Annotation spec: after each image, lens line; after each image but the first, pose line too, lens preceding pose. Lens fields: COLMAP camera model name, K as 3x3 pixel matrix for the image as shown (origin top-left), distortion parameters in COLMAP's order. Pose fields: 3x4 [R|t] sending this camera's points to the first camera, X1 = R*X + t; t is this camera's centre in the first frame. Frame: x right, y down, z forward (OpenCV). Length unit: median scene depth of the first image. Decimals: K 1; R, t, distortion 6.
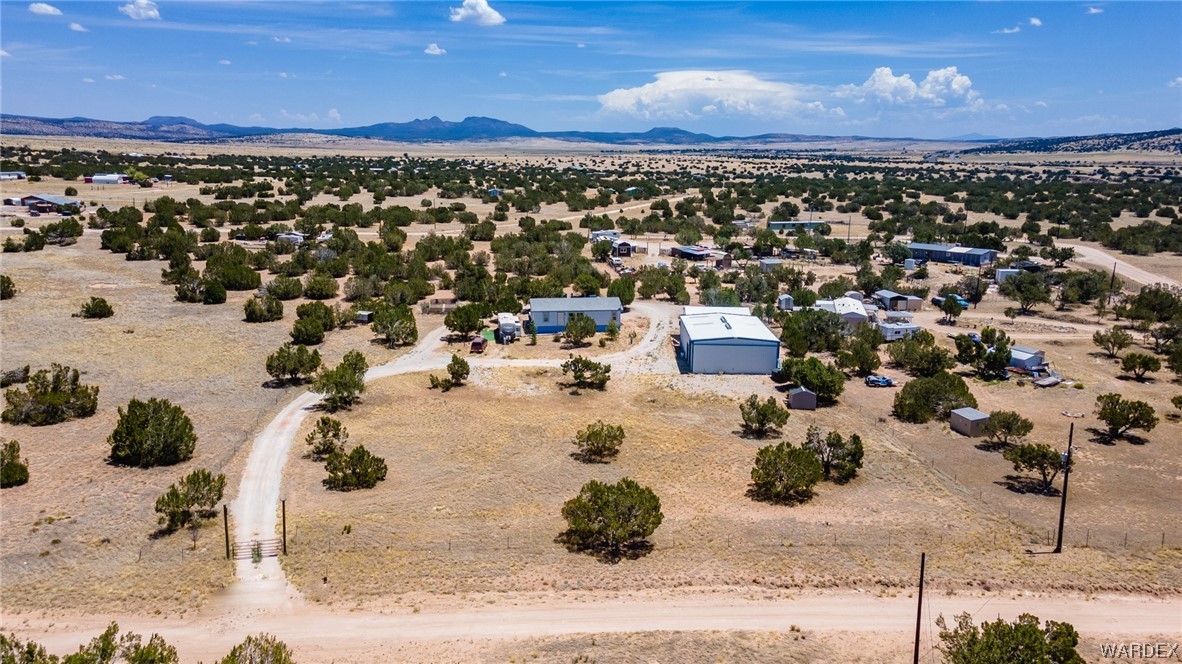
lens RADIAL K [[850.8, 0, 584.9], [0, 850.8, 325.2], [0, 0, 1]] dist [0.071326, 0.067824]
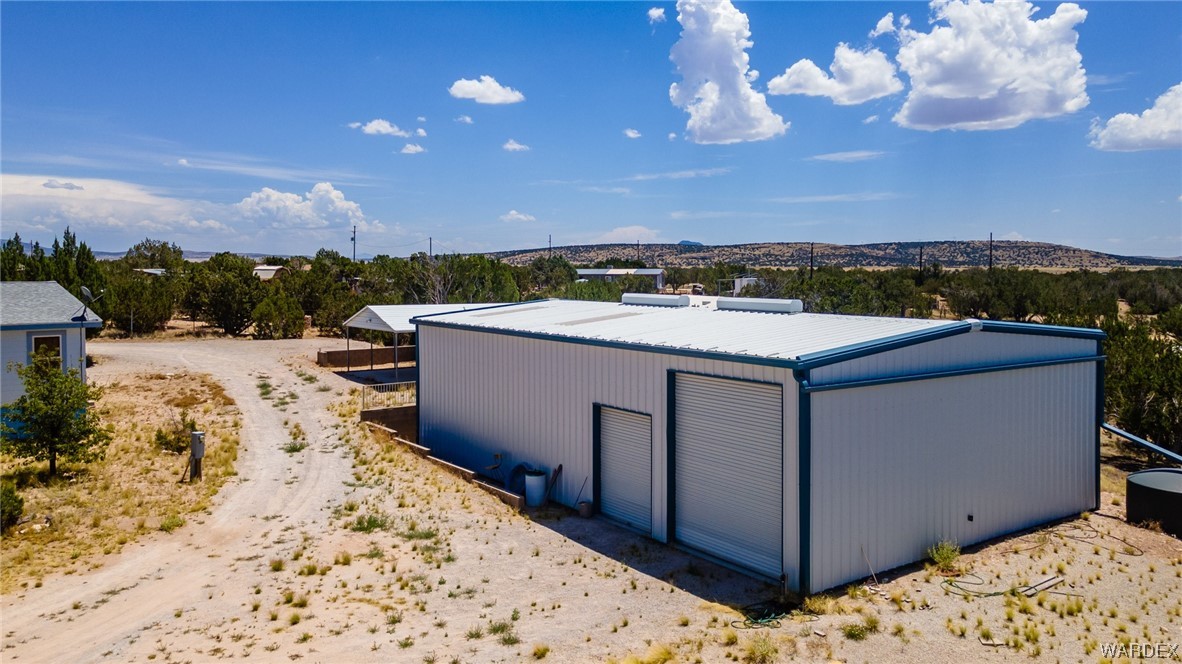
lens RADIAL K [[901.5, 0, 587.8], [0, 901.5, 300.3], [0, 0, 1]] dist [0.072652, 0.084173]
pose [[0.795078, -0.032782, 0.605621, 0.004484], [0.131682, 0.984050, -0.119610, 0.018986], [-0.592040, 0.174848, 0.786713, 0.796712]]
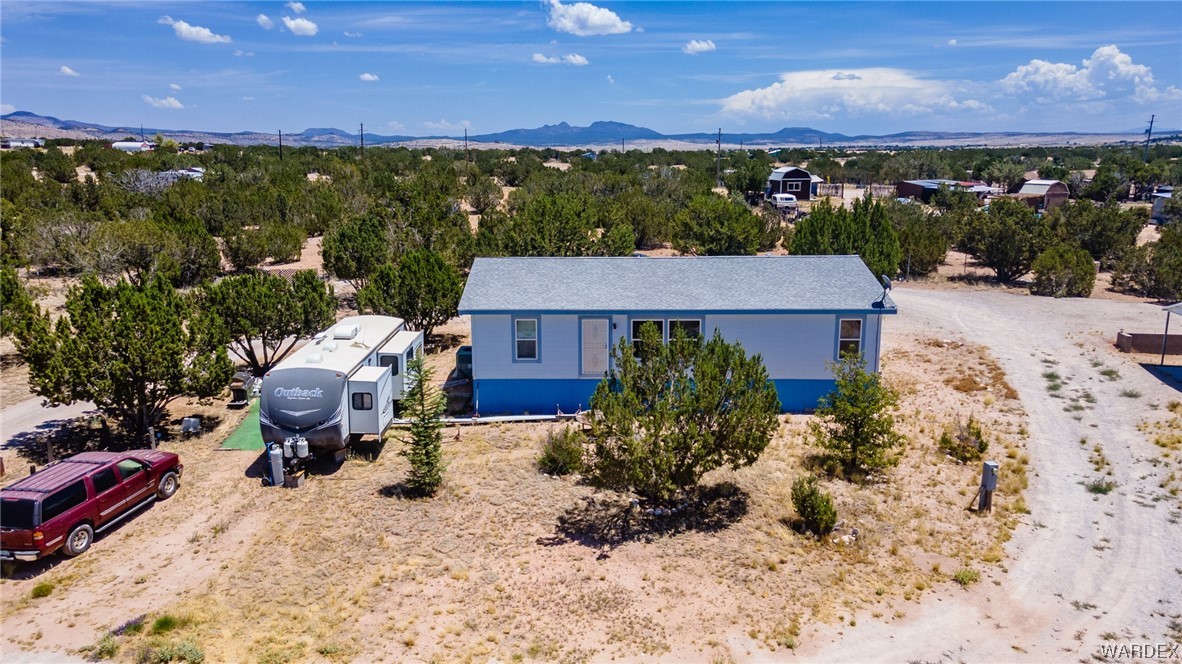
lens RADIAL K [[850.8, 0, 584.9], [0, 850.8, 325.2], [0, 0, 1]] dist [0.071326, 0.067824]
pose [[0.989605, 0.017133, -0.142790, -0.000030], [-0.017630, 0.999842, -0.002214, -0.013213], [0.142730, 0.004708, 0.989751, 0.820869]]
